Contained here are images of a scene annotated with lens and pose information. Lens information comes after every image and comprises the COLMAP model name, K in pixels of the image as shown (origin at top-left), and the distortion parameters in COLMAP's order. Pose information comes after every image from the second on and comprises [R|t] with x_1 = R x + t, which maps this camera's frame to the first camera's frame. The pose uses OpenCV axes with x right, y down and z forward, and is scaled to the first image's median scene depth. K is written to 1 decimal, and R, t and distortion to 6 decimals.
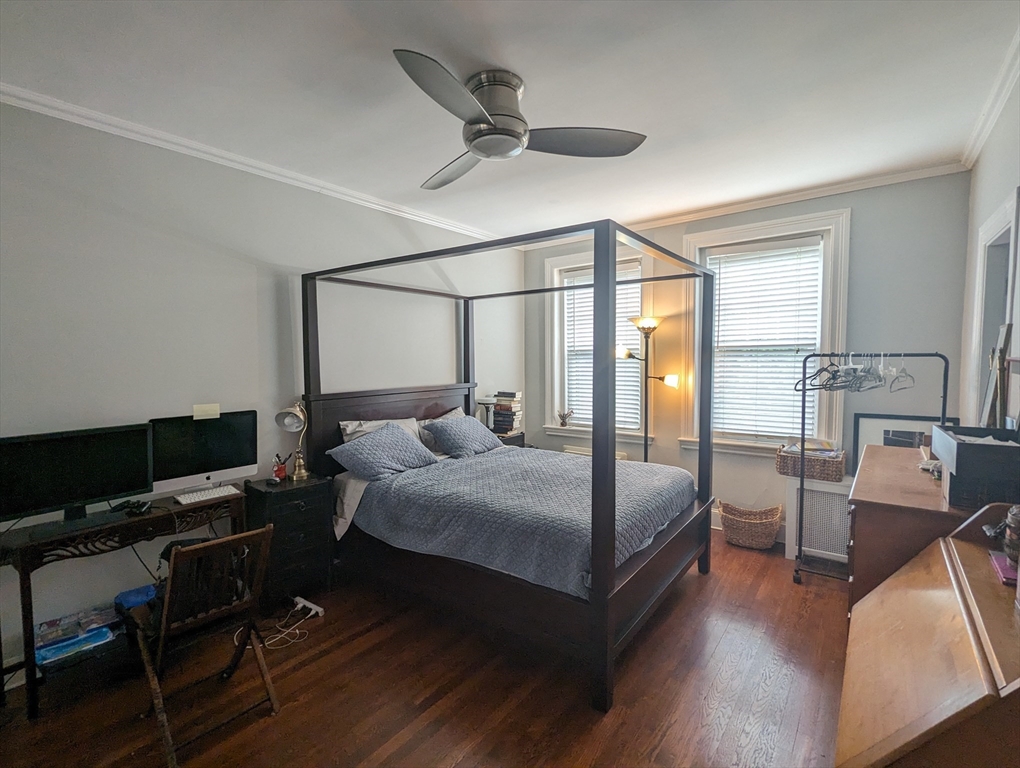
lens RADIAL K [[482.6, 0, 514.0], [0, 482.6, 376.0], [0, 0, 1]] dist [-0.003699, 0.002497]
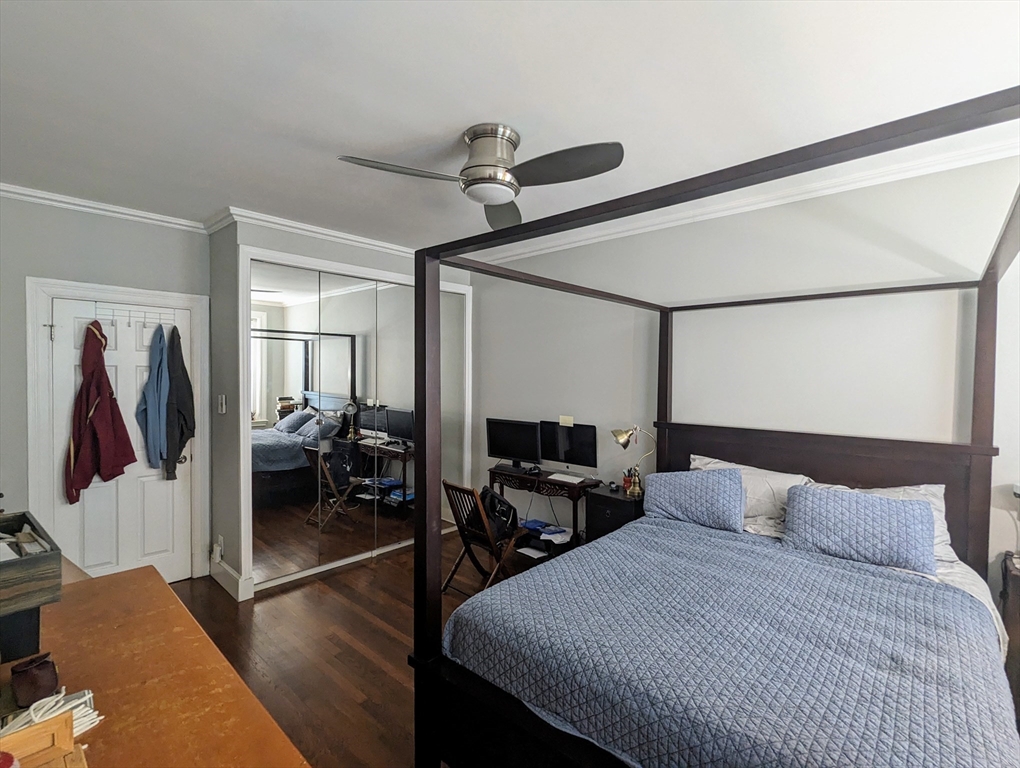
lens RADIAL K [[482.6, 0, 517.9], [0, 482.6, 383.0], [0, 0, 1]] dist [-0.003699, 0.002497]
pose [[-0.082816, 0.023079, -0.996298, 0.767410], [-0.054300, 0.998142, 0.027635, -0.068614], [0.995084, 0.056387, -0.081409, 0.898902]]
